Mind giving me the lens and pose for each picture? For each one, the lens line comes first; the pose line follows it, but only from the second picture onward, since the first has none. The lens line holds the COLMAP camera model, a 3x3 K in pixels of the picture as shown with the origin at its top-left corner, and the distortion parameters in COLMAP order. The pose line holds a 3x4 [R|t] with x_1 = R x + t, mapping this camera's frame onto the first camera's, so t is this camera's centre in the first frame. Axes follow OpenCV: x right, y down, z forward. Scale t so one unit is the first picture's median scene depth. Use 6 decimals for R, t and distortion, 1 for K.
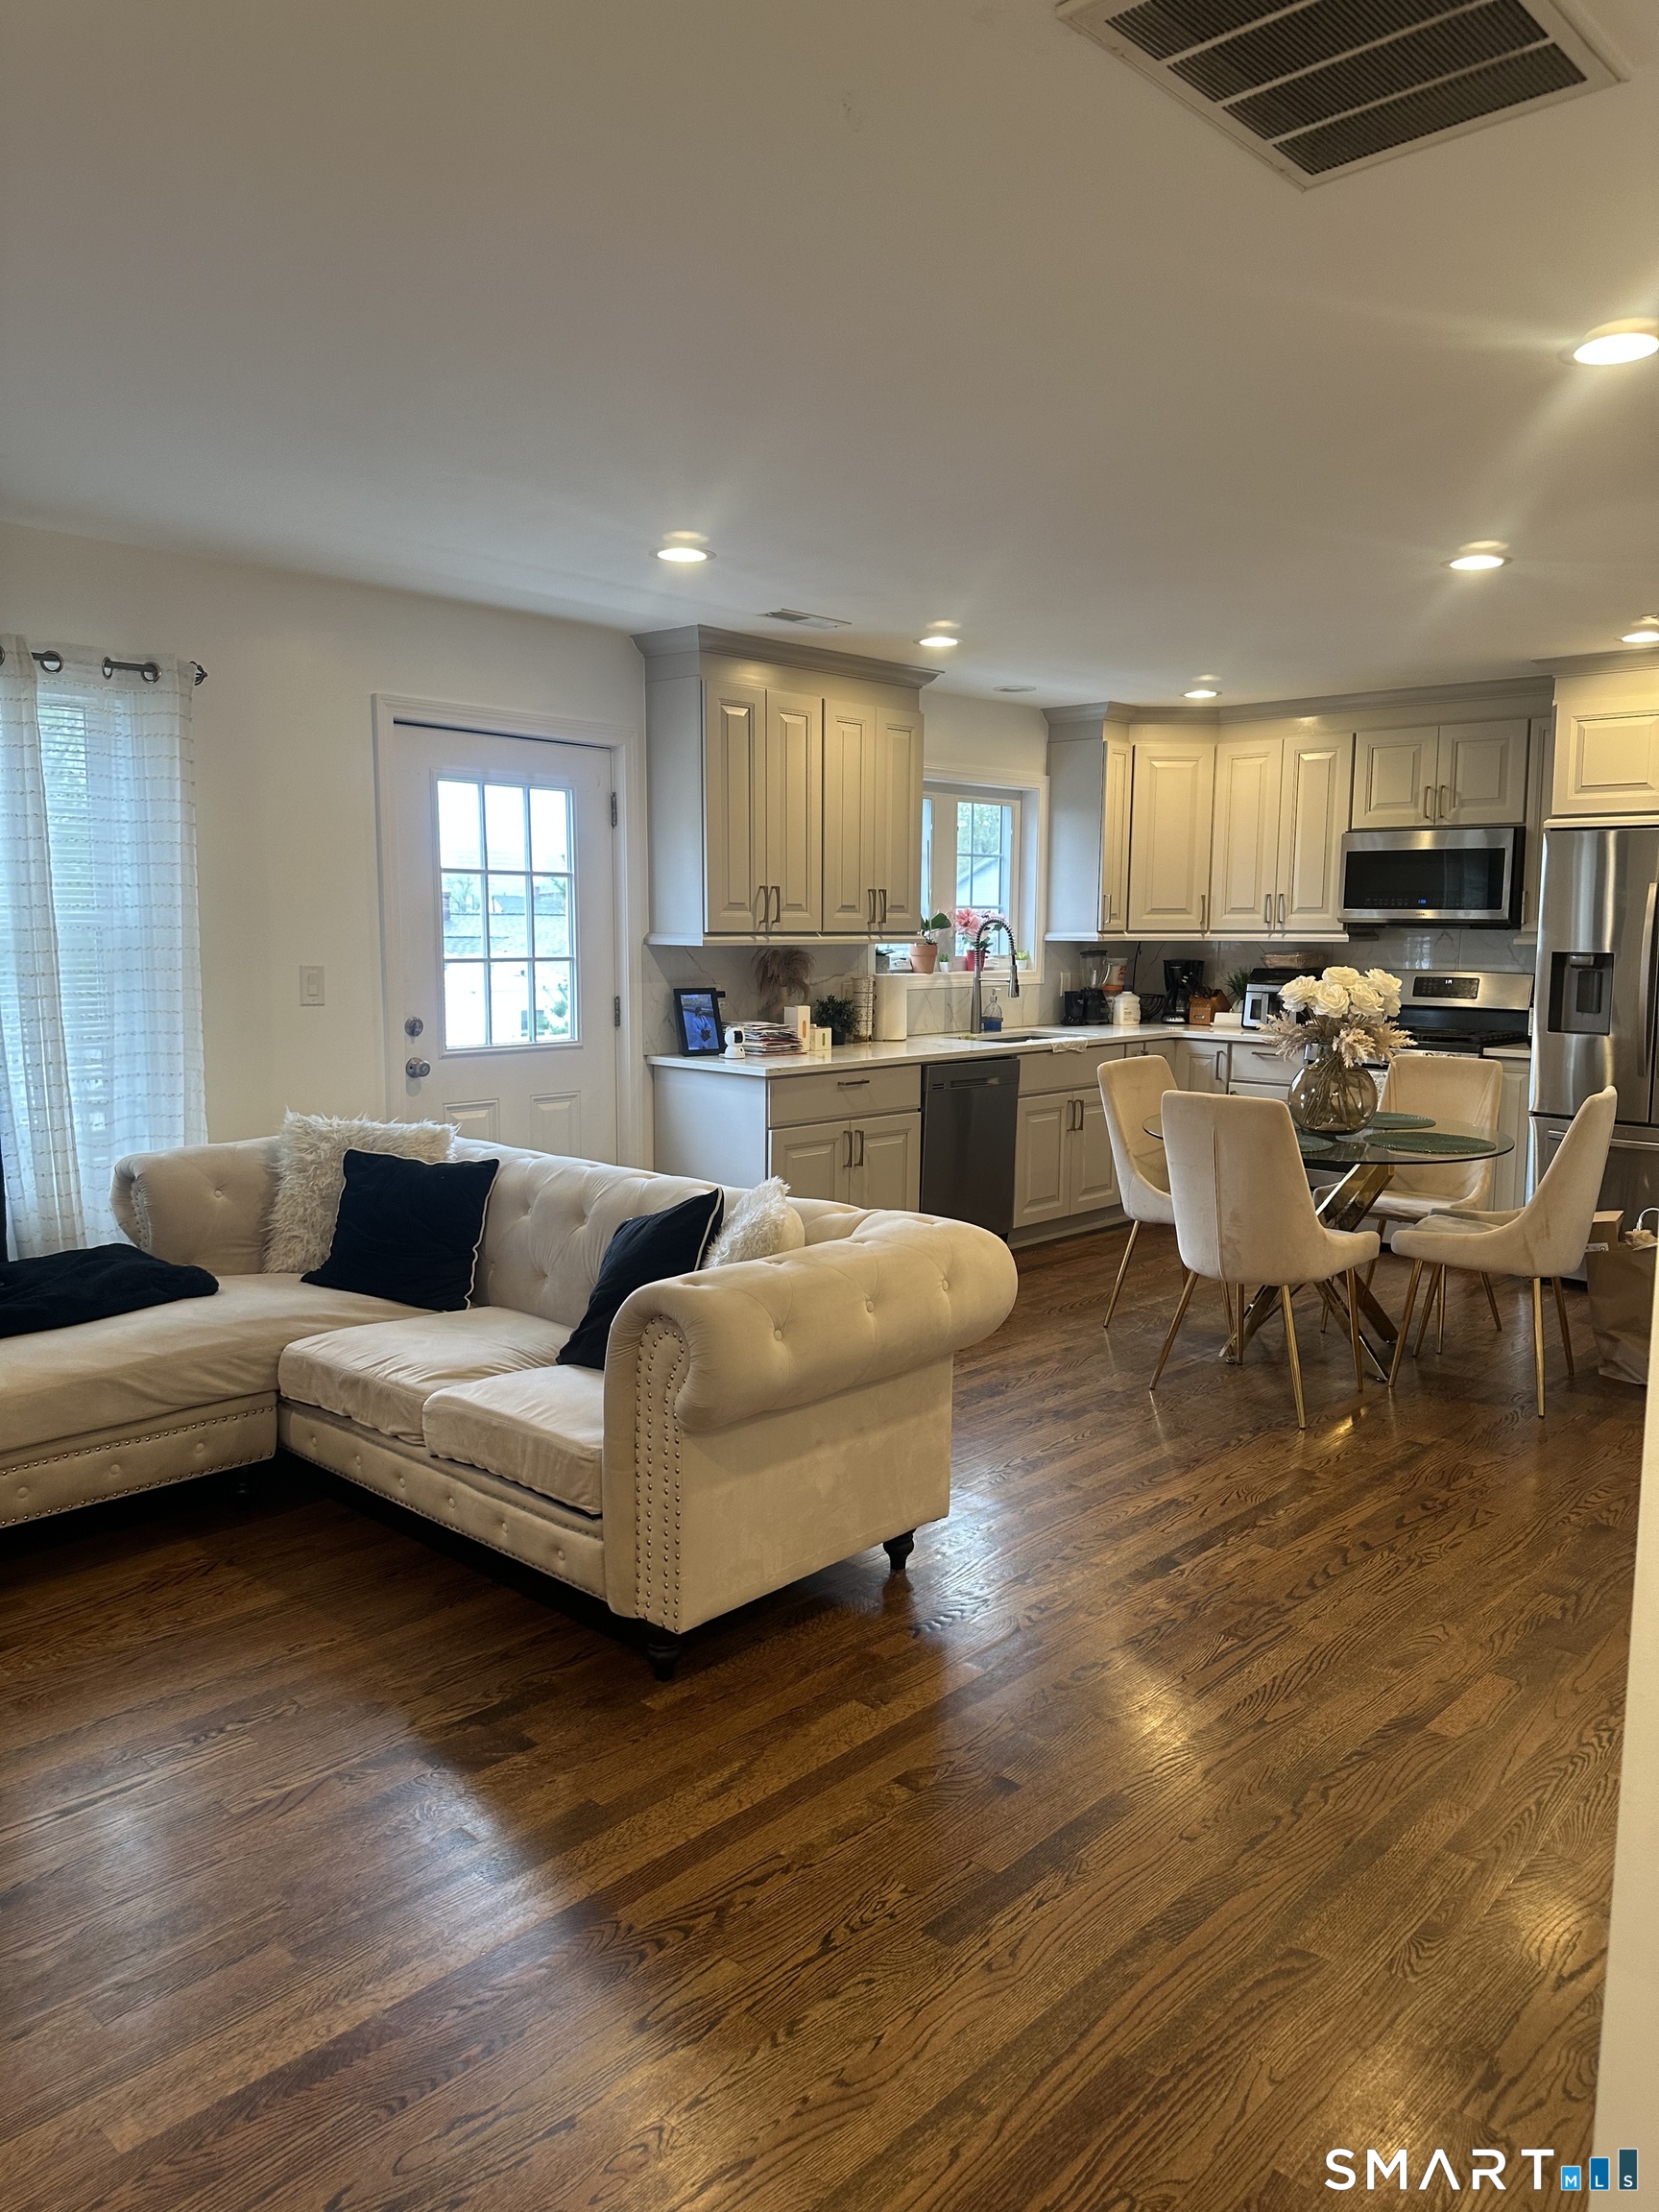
lens RADIAL K [[1512.8, 0, 829.5], [0, 1512.8, 1106.0], [0, 0, 1]] dist [0.145487, -0.268949]
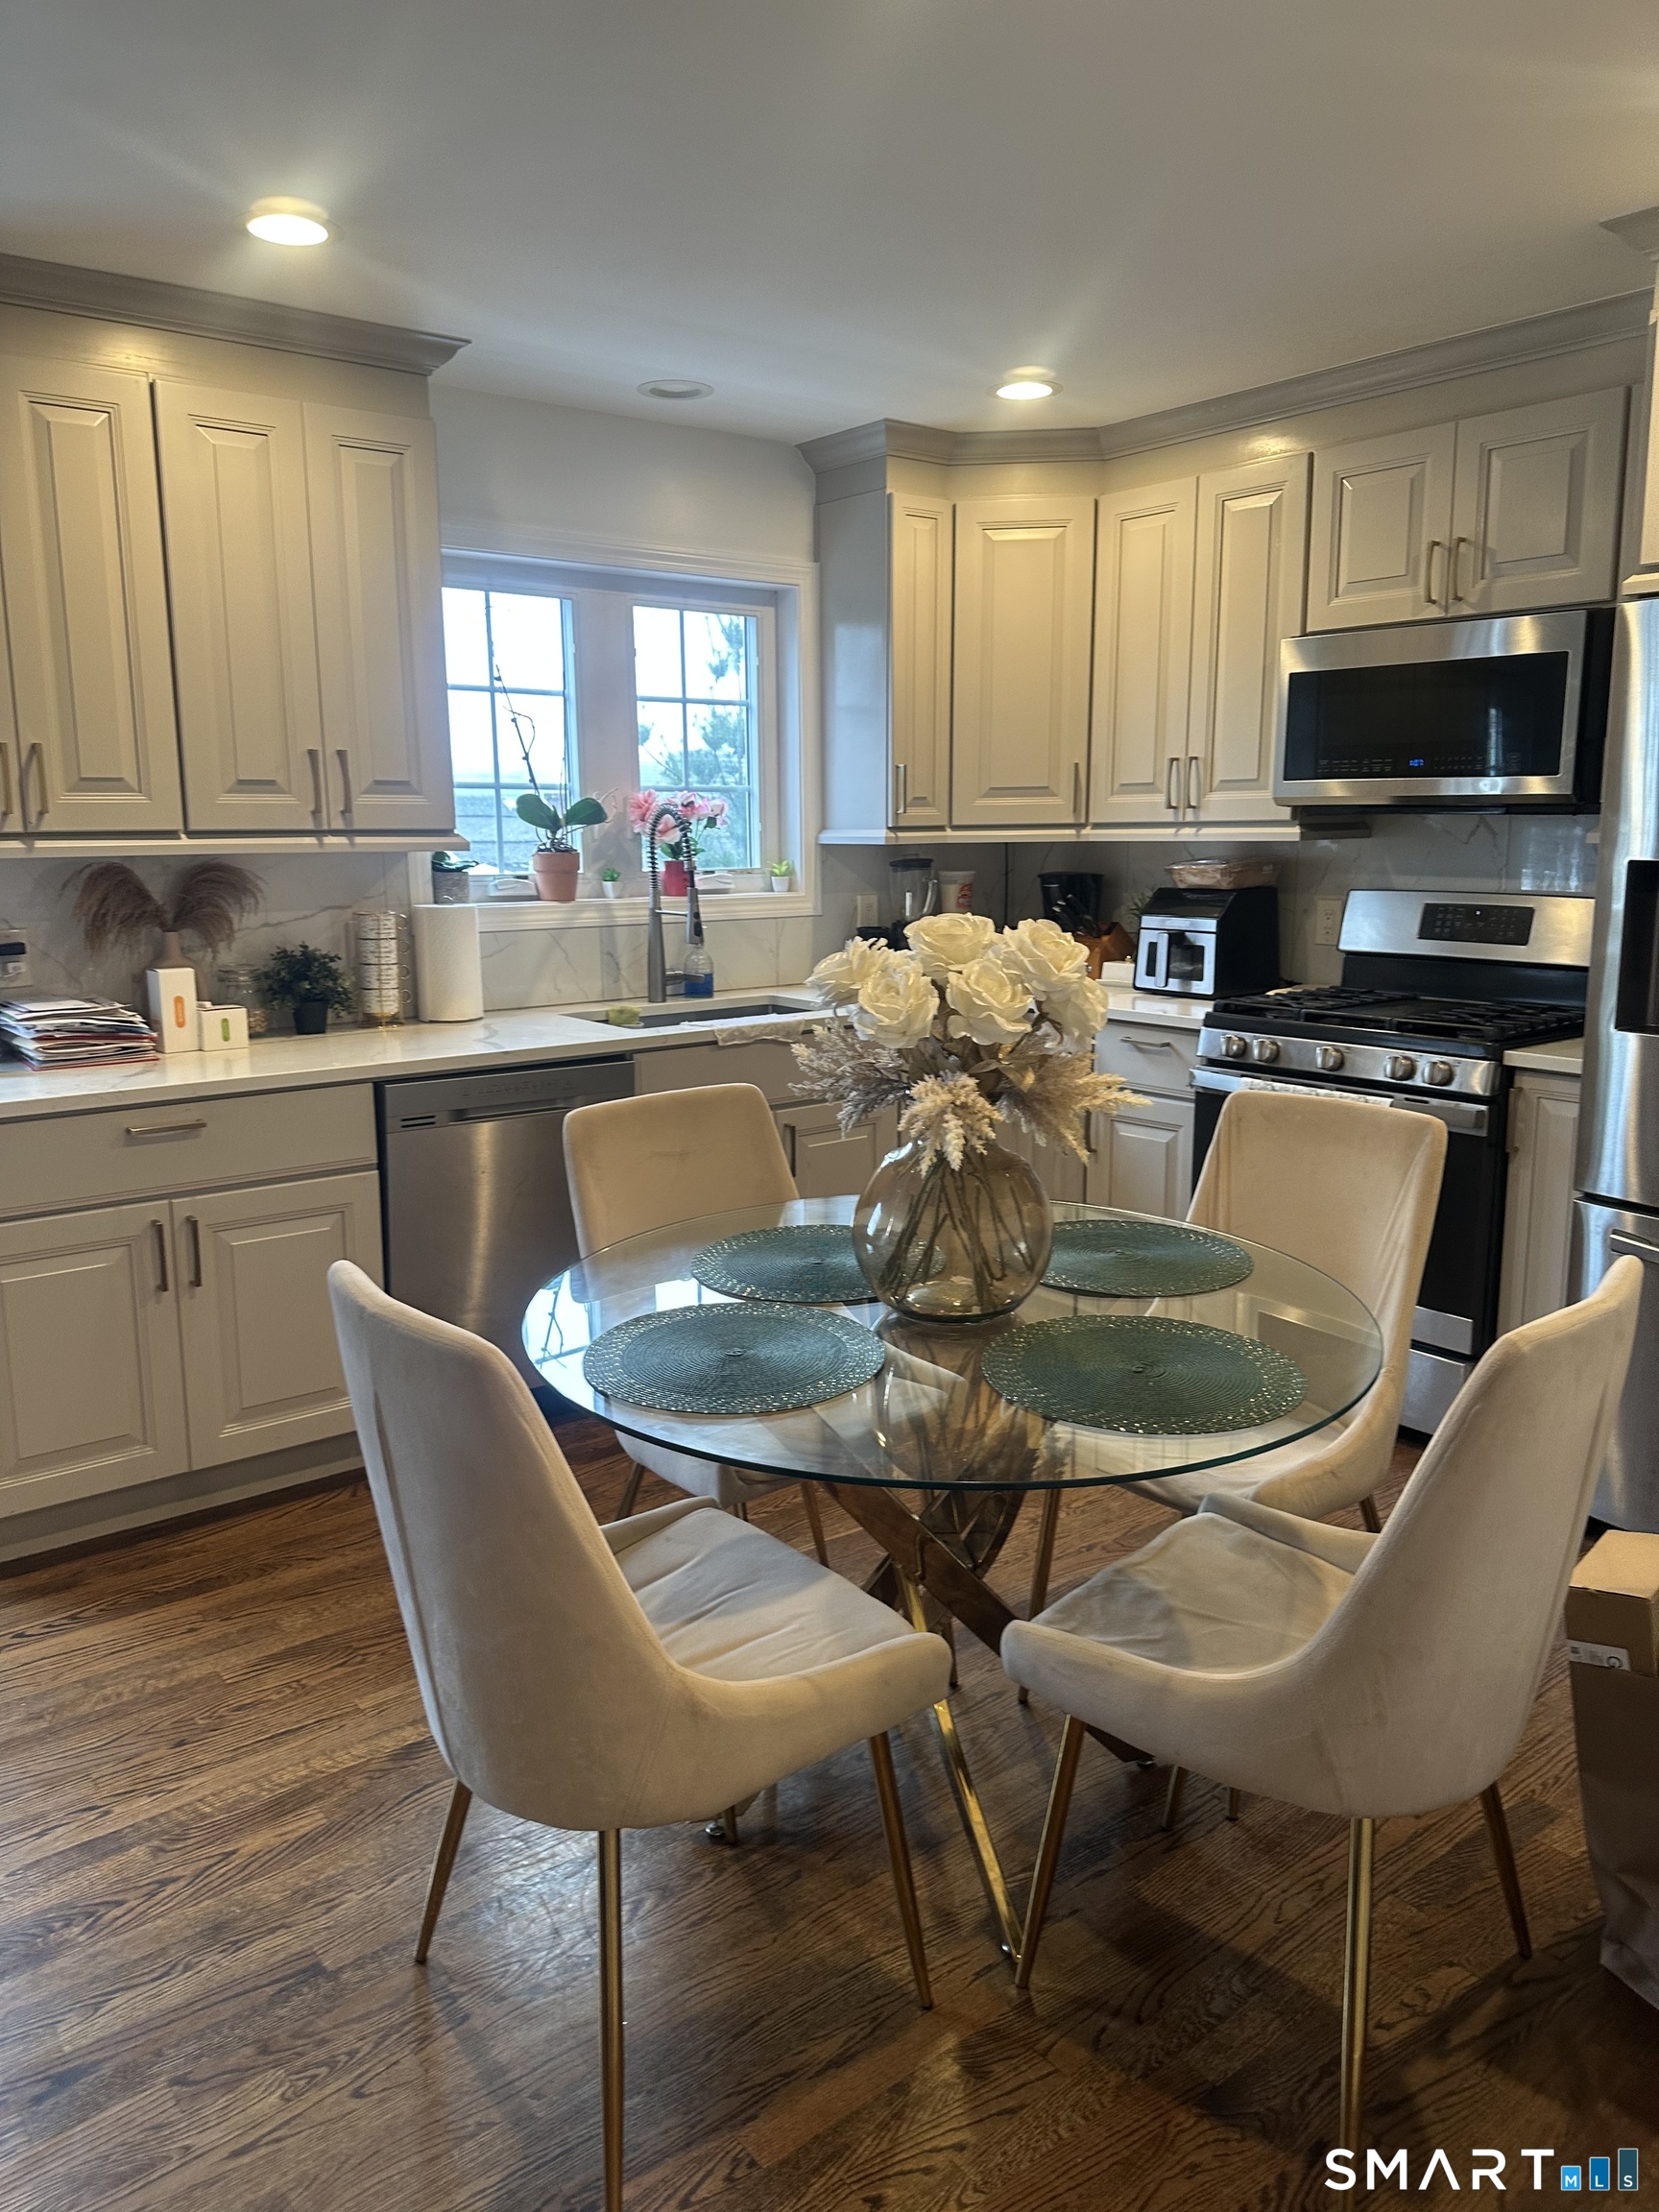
lens RADIAL K [[1519.6, 0, 829.5], [0, 1519.6, 1106.0], [0, 0, 1]] dist [0.184956, -0.400212]
pose [[0.989695, 0.013177, -0.142582, 0.508414], [-0.004058, 0.997938, 0.064060, -0.093593], [0.143132, -0.062821, 0.987708, 0.843589]]
